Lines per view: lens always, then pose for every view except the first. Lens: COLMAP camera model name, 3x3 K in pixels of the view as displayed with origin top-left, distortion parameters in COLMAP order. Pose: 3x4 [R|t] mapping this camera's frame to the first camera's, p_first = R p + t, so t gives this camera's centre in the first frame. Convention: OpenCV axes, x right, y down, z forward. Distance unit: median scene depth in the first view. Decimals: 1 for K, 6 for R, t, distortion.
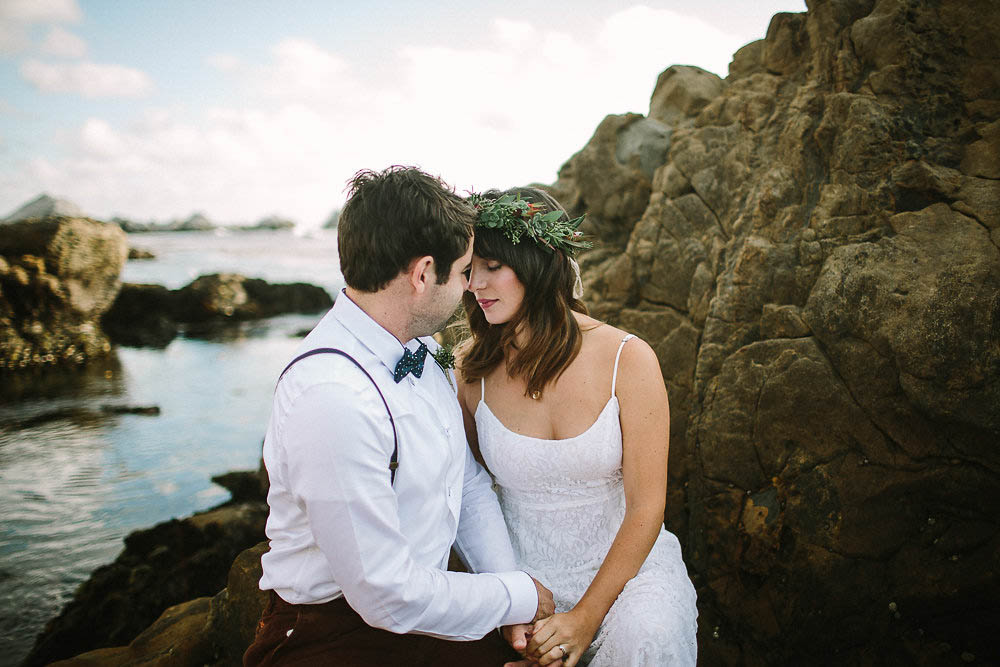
lens RADIAL K [[934.6, 0, 500.0], [0, 934.6, 333.5], [0, 0, 1]] dist [-0.105056, 0.121133]
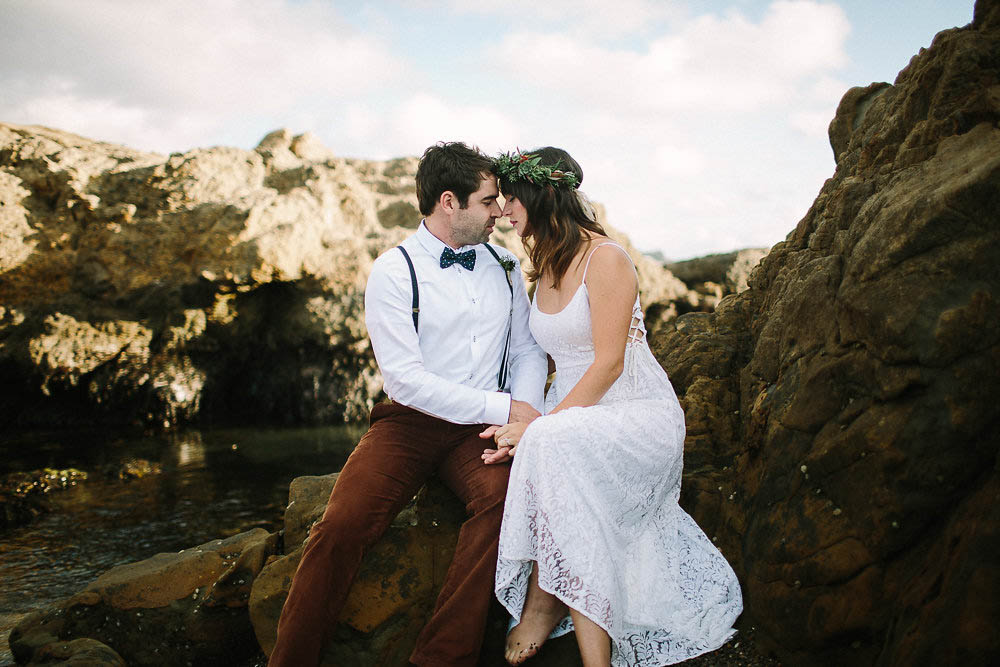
lens RADIAL K [[934.6, 0, 500.0], [0, 934.6, 333.5], [0, 0, 1]] dist [-0.105056, 0.121133]
pose [[0.721447, 0.019567, -0.692193, 1.055580], [-0.049556, 0.998497, -0.023424, 0.190207], [0.690694, 0.051201, 0.721332, -0.134028]]
